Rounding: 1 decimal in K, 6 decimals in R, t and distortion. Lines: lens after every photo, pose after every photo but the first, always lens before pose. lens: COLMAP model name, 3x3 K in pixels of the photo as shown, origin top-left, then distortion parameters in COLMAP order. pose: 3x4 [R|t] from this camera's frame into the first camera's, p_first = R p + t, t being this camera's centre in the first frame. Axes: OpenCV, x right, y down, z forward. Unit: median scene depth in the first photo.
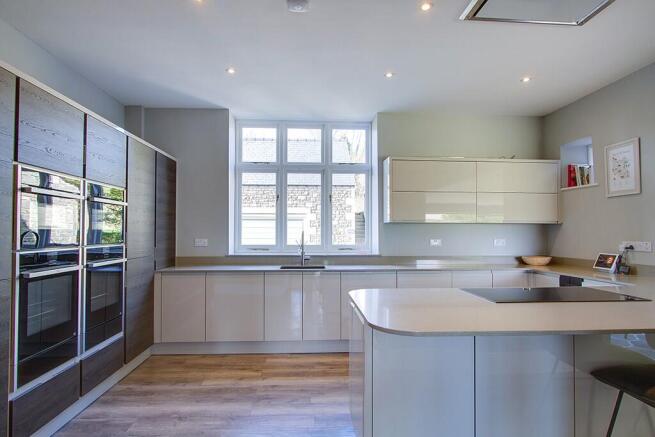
lens RADIAL K [[394.1, 0, 327.6], [0, 394.1, 221.5], [0, 0, 1]] dist [-0.024527, 0.002187]
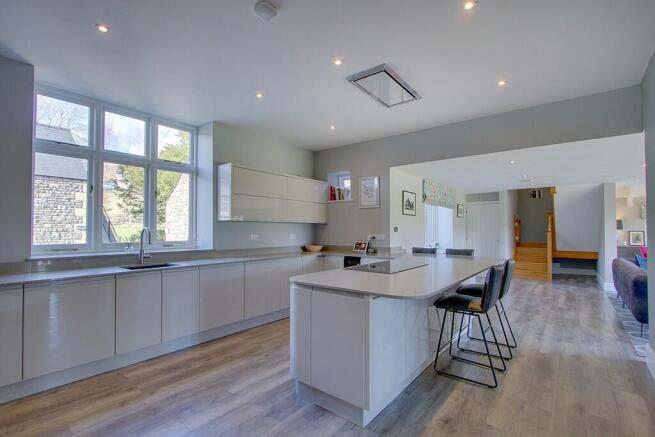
lens RADIAL K [[315.4, 0, 328.7], [0, 315.4, 222.2], [0, 0, 1]] dist [-0.019770, -0.000008]
pose [[0.643071, 0.016603, 0.765627, -0.357017], [-0.020337, 0.999783, -0.004599, 0.005370], [-0.765537, -0.012613, 0.643268, 0.191729]]
